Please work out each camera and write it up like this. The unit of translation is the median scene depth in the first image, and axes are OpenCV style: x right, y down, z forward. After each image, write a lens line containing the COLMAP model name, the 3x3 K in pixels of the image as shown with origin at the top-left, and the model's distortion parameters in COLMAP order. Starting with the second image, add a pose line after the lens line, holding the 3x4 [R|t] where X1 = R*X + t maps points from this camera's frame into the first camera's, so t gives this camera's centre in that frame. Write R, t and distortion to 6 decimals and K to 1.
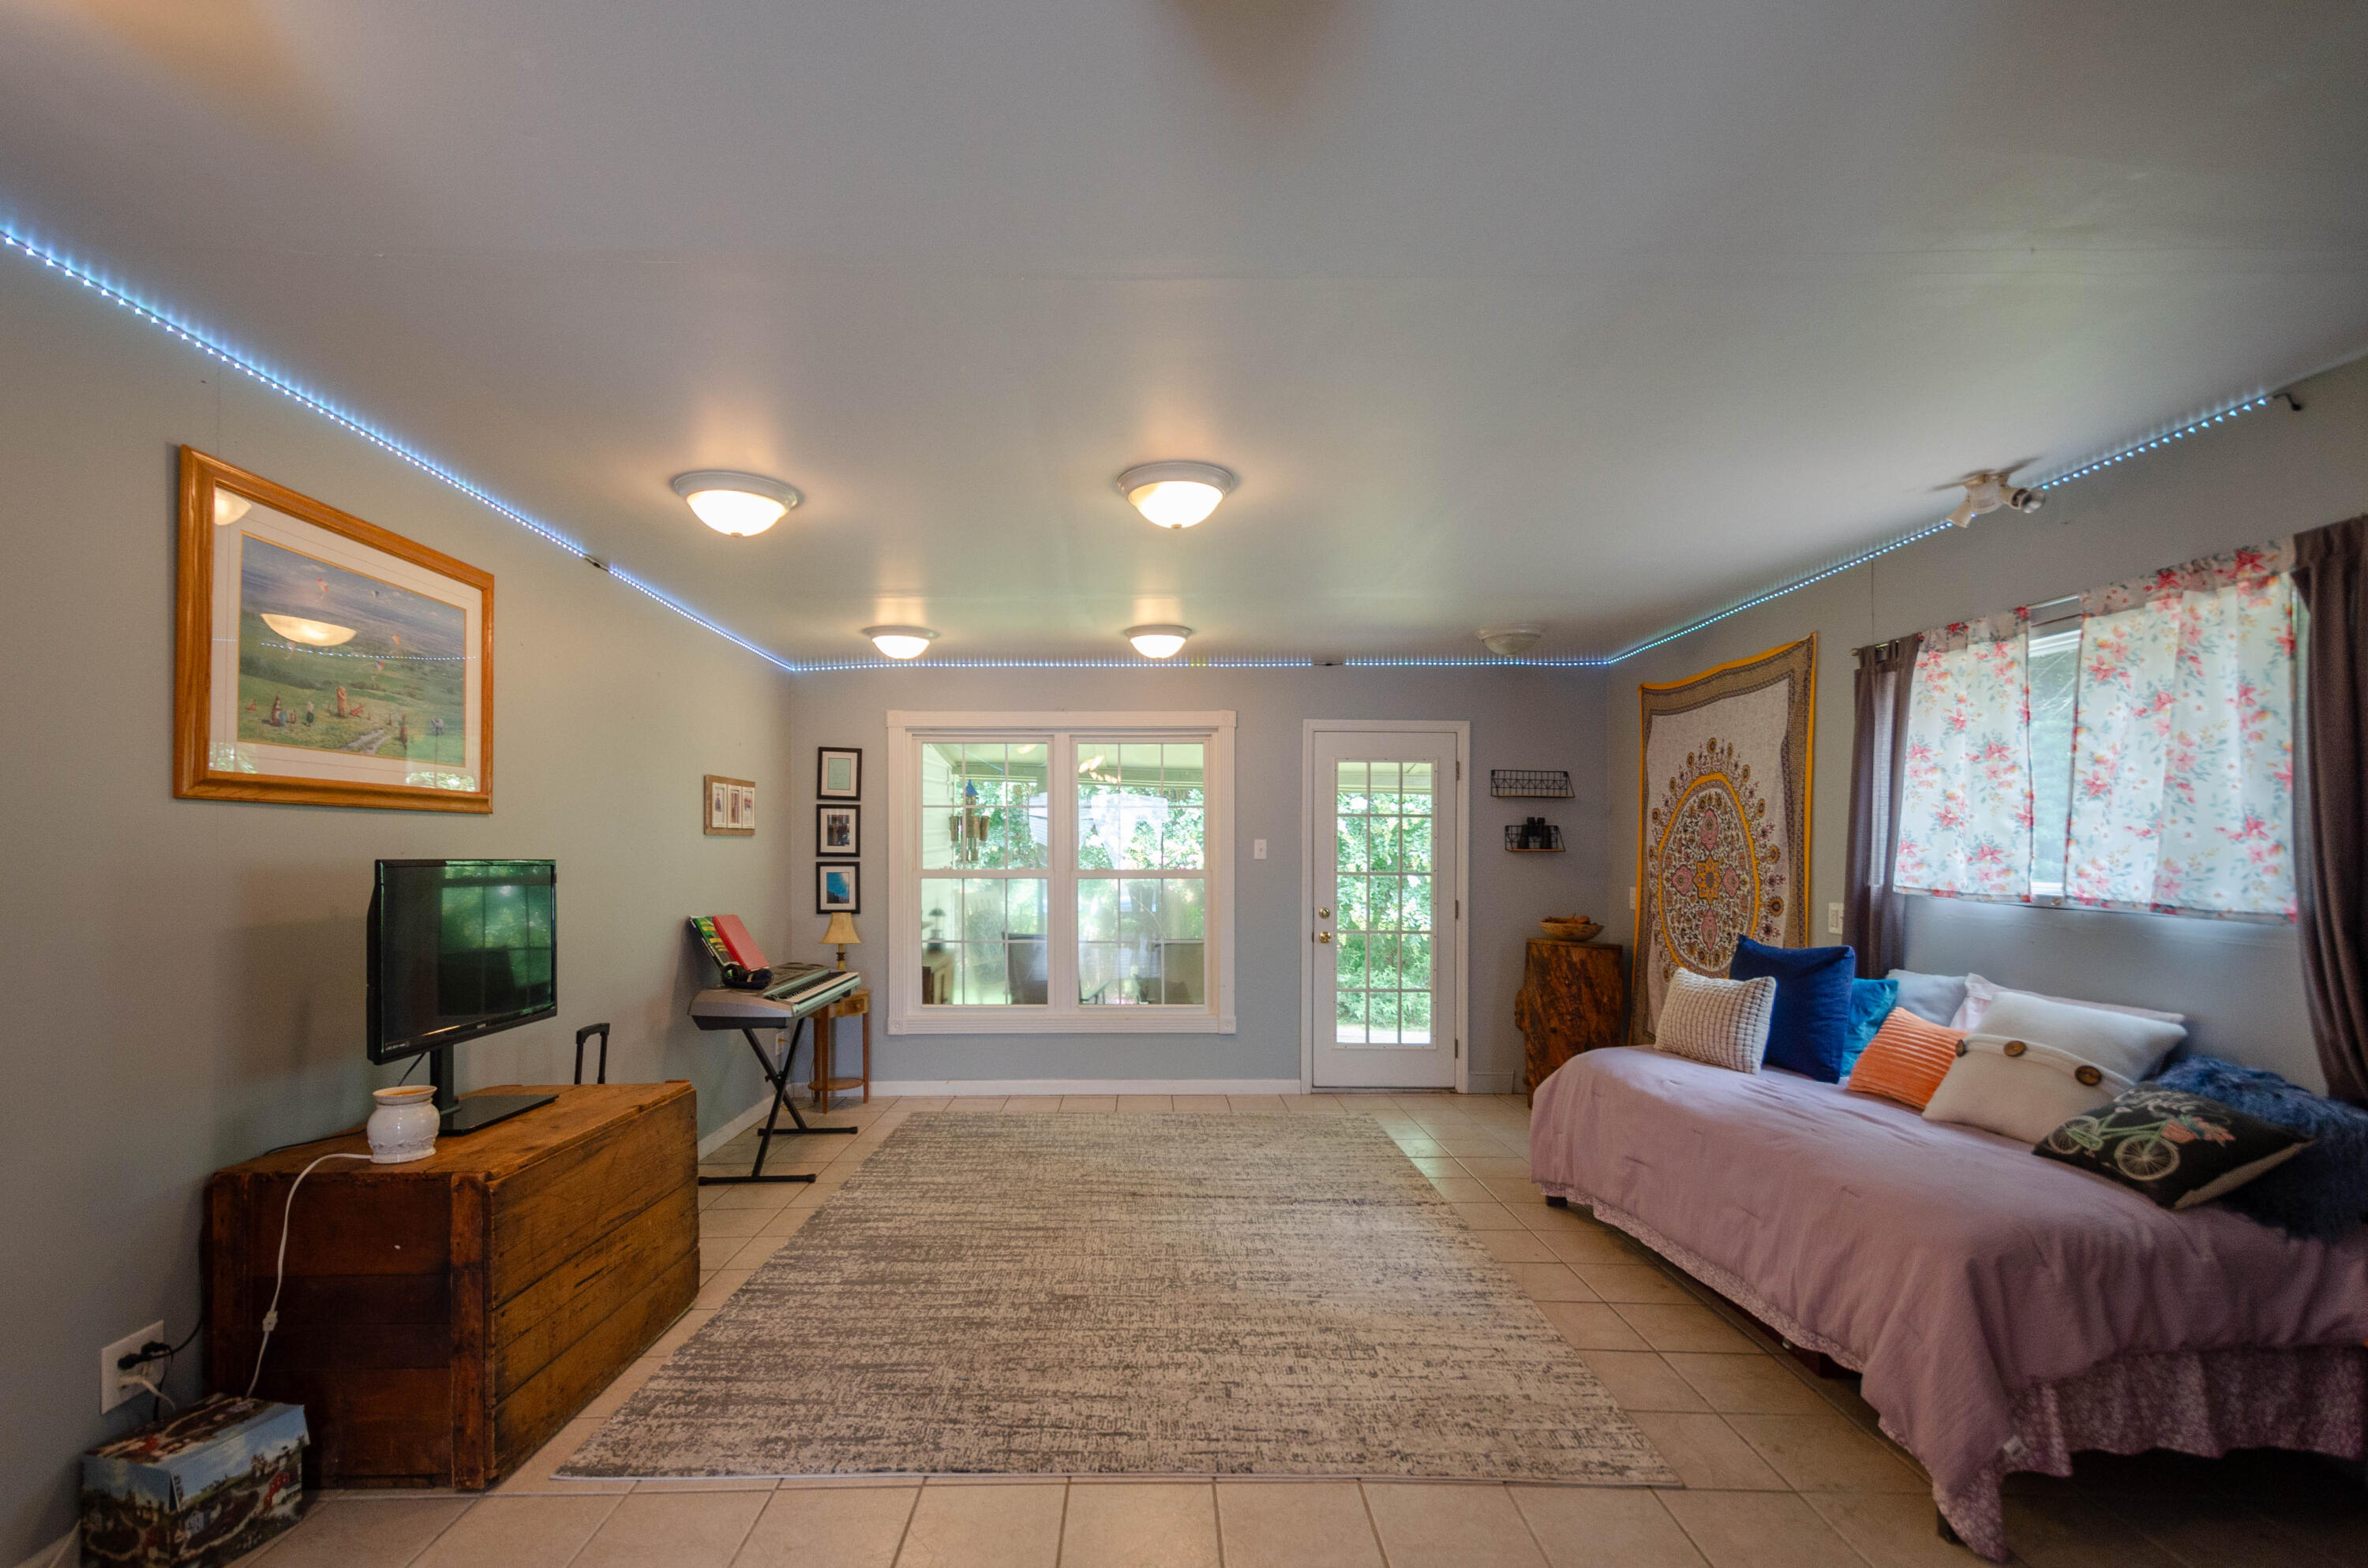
lens RADIAL K [[1027.0, 0, 1149.6], [0, 1027.0, 821.3], [0, 0, 1]] dist [0.014506, -0.006055]
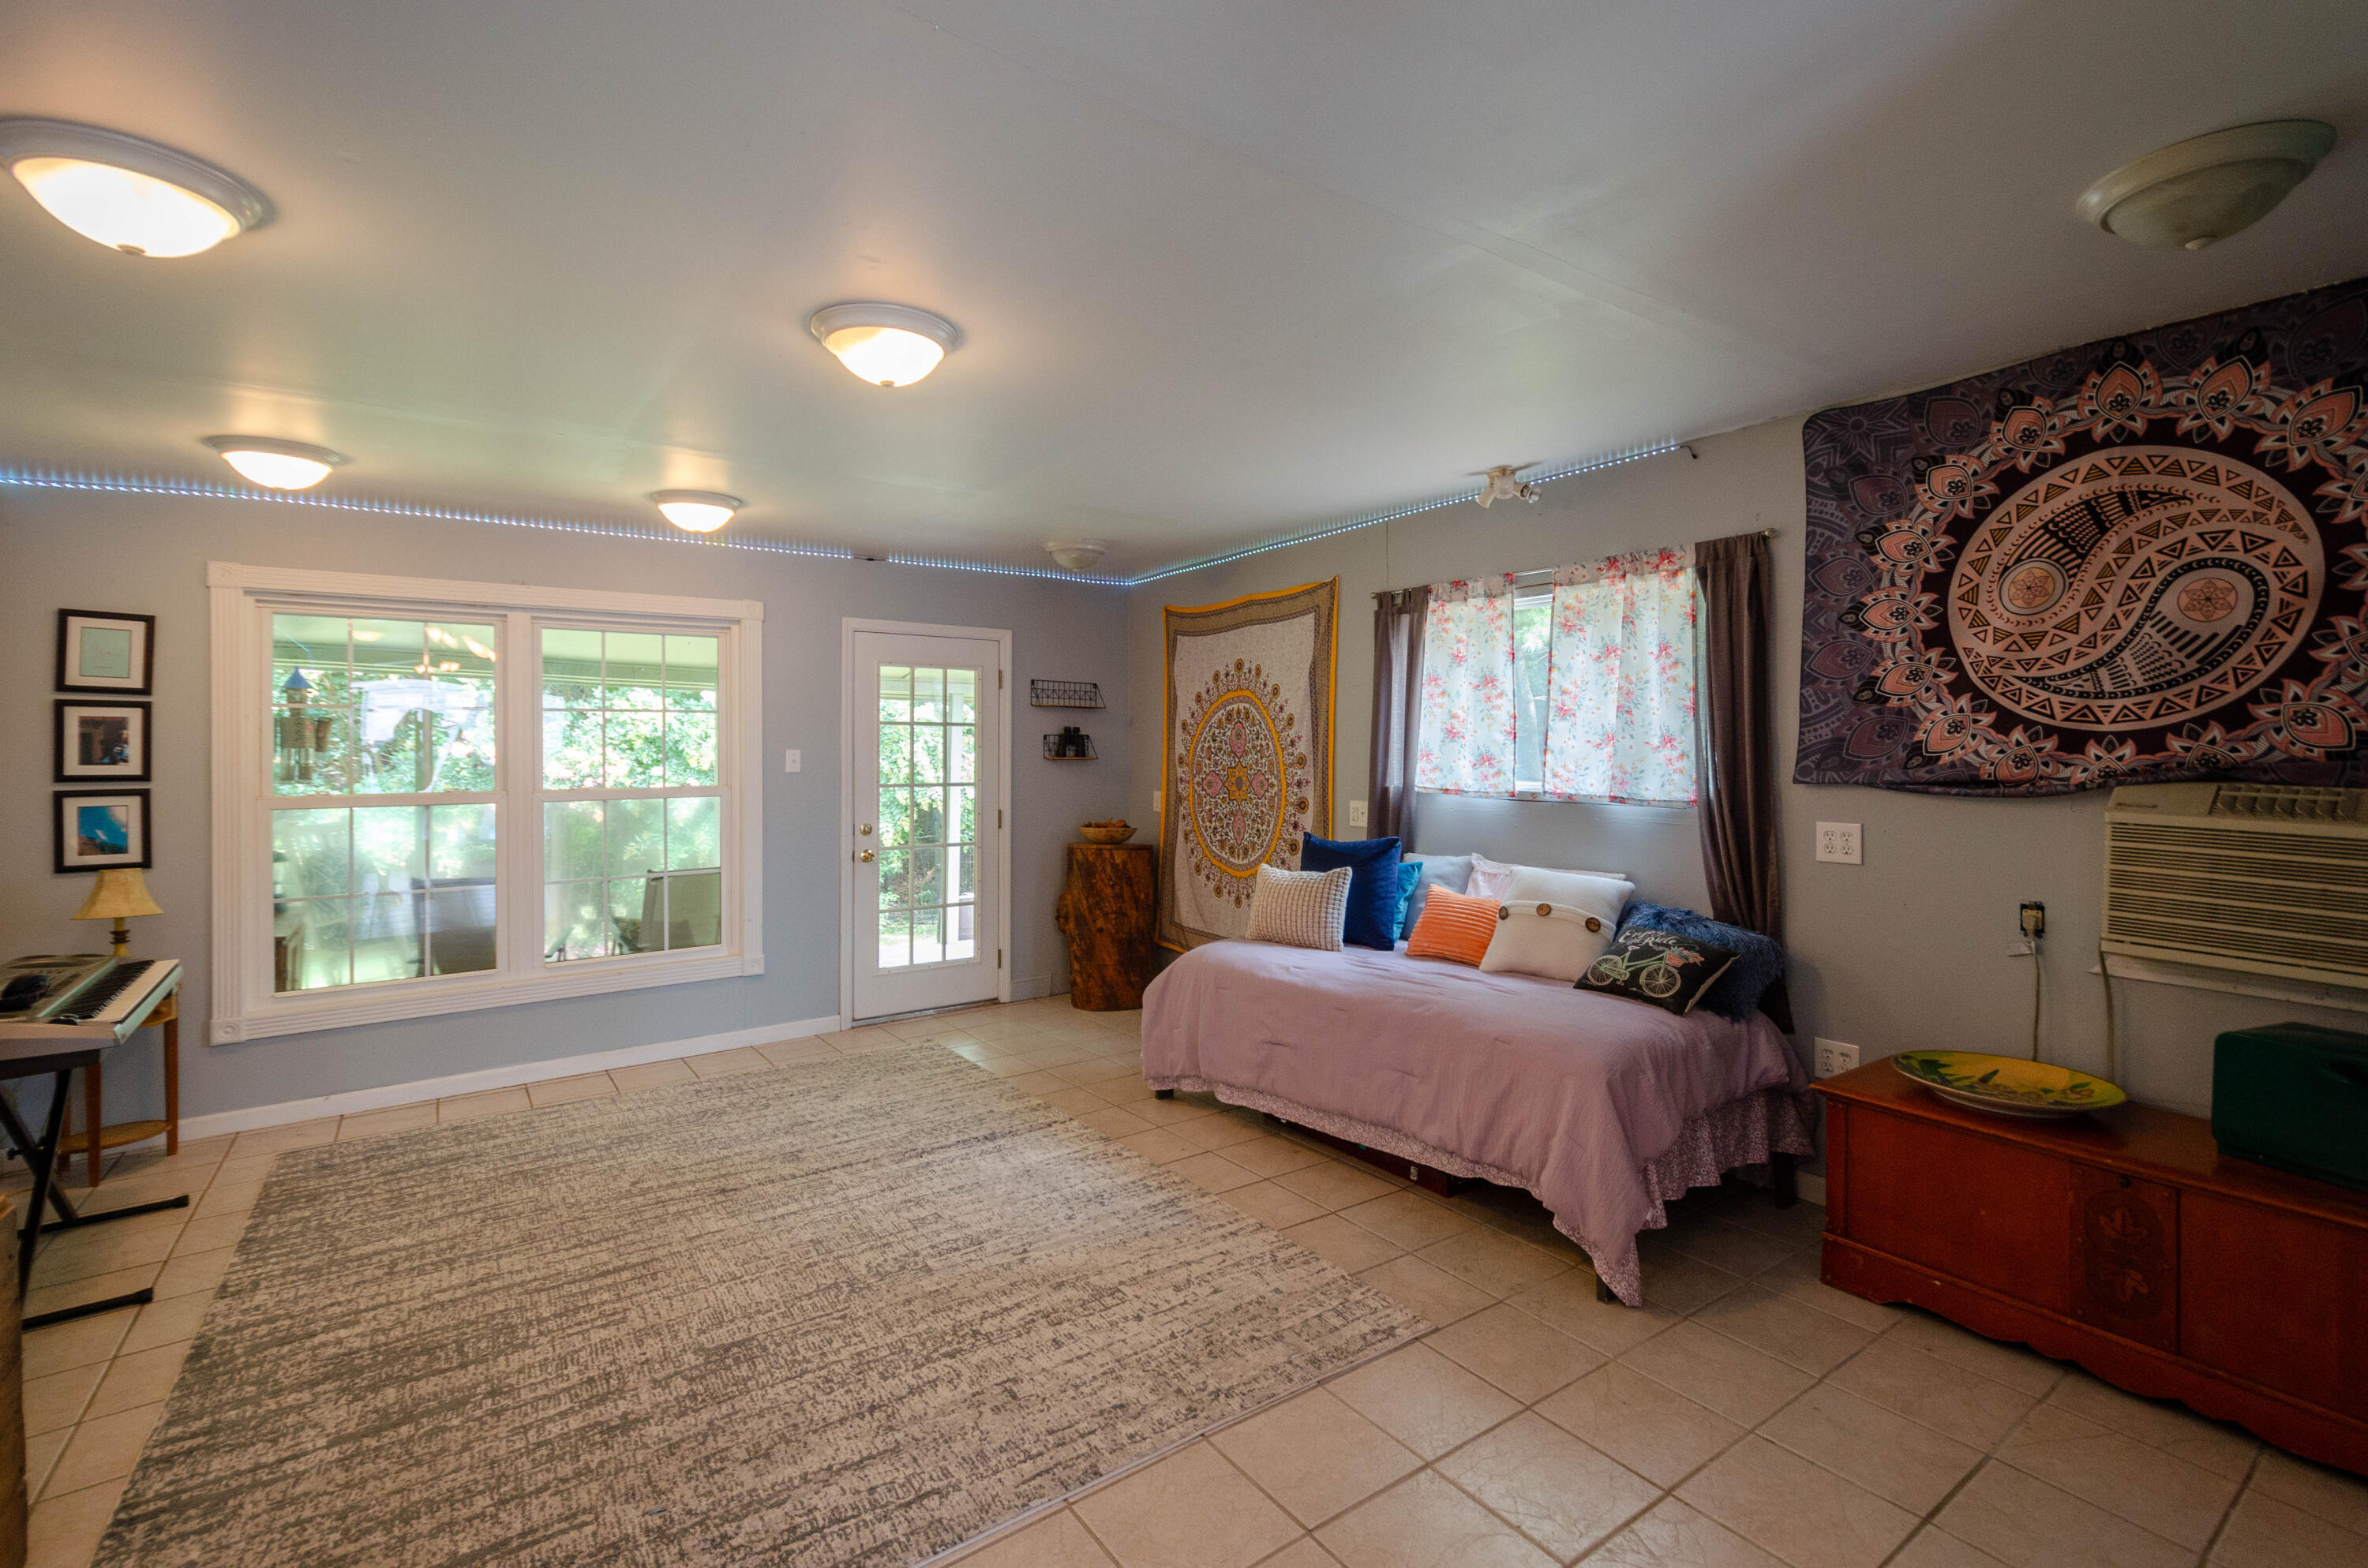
lens RADIAL K [[1027.0, 0, 1191.1], [0, 1027.0, 728.7], [0, 0, 1]] dist [0.014506, -0.006055]
pose [[0.816495, 0.004361, 0.577337, -0.236184], [-0.006481, 0.999978, 0.001611, -0.007952], [-0.577317, -0.005057, 0.816505, 0.156933]]
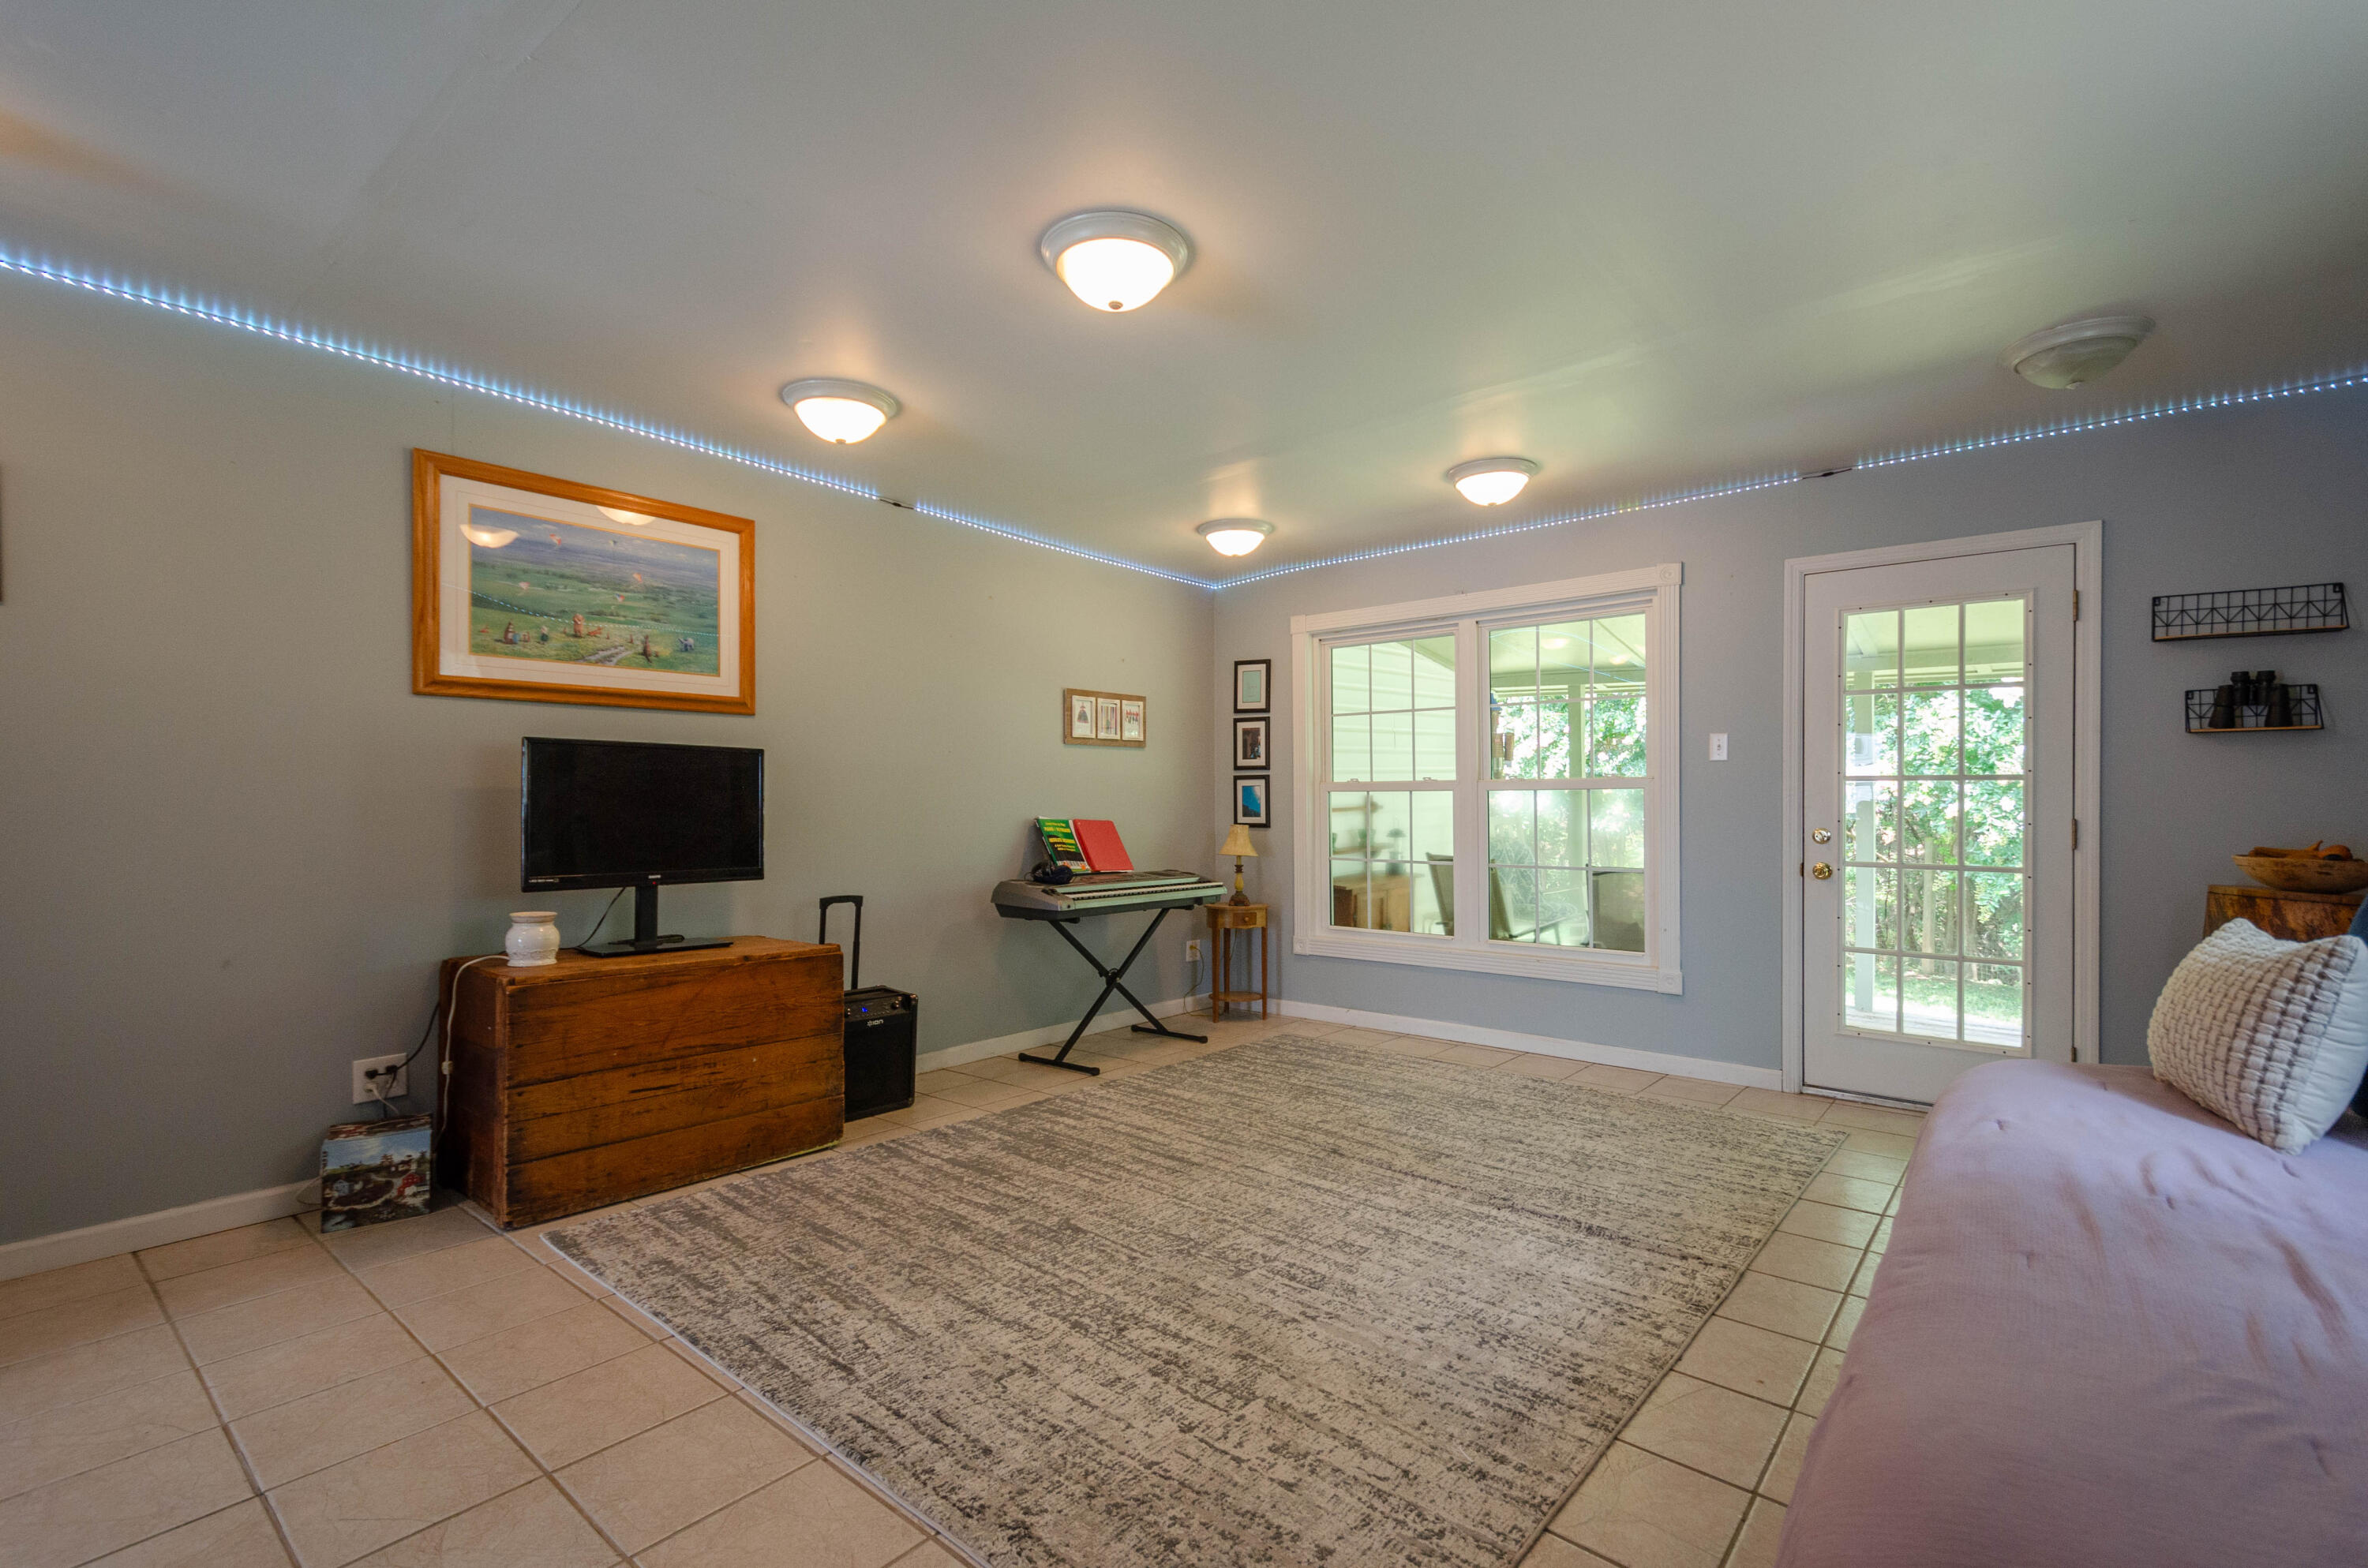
lens RADIAL K [[1027.0, 0, 1186.2], [0, 1027.0, 779.4], [0, 0, 1]] dist [0.014506, -0.006055]
pose [[0.774653, -0.015402, -0.632199, 0.530480], [0.022036, 0.999754, 0.002644, 0.077005], [0.632003, -0.015979, 0.774801, 0.372718]]
